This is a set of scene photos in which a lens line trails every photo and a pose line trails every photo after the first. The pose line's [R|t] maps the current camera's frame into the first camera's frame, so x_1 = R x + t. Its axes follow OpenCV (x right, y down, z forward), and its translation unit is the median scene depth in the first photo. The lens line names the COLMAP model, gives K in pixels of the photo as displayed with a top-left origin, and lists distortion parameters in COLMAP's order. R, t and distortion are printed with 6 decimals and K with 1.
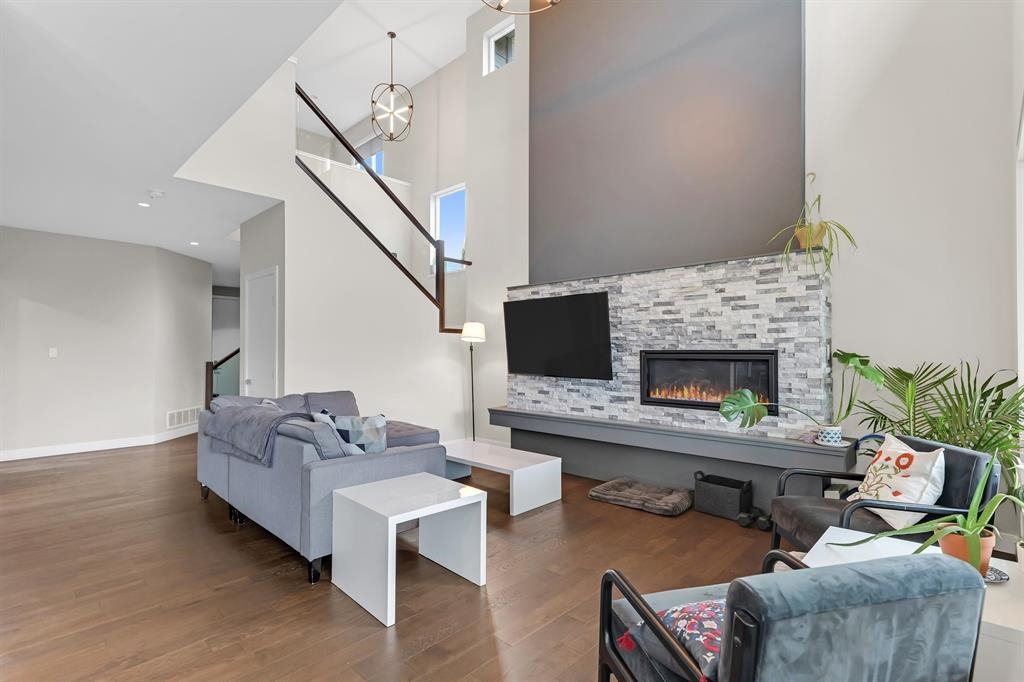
lens RADIAL K [[490.3, 0, 513.4], [0, 490.3, 346.3], [0, 0, 1]] dist [0.025139, 0.000639]
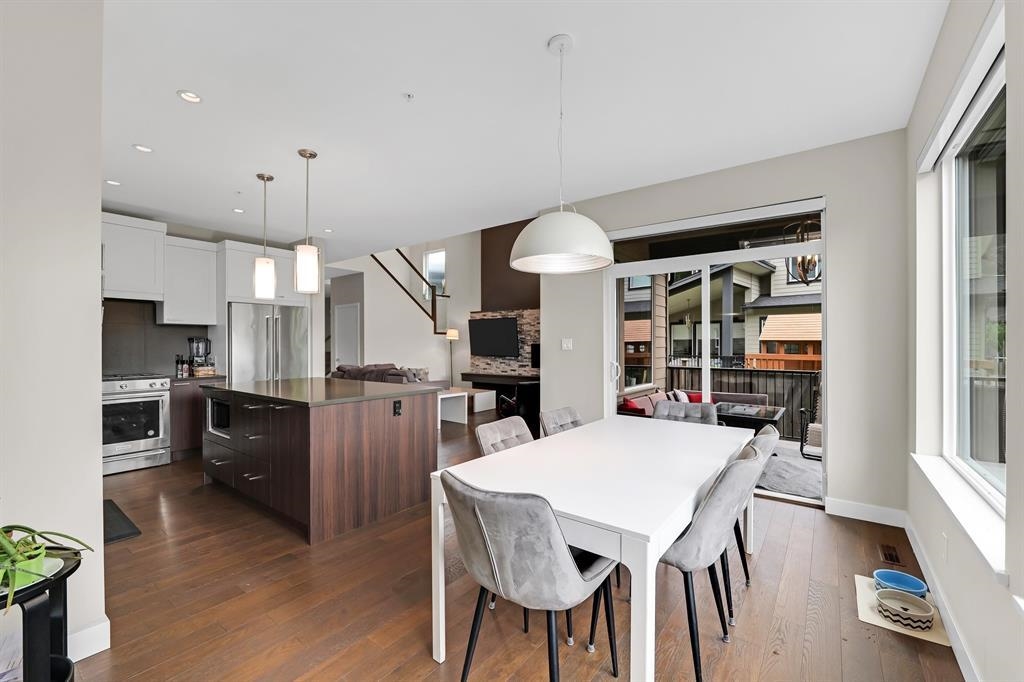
lens RADIAL K [[416.2, 0, 508.1], [0, 416.2, 347.1], [0, 0, 1]] dist [-0.008994, 0.000580]
pose [[0.995145, -0.002993, 0.098371, -0.029829], [0.001259, 0.999843, 0.017686, -0.008528], [-0.098408, -0.017477, 0.994993, -0.791096]]
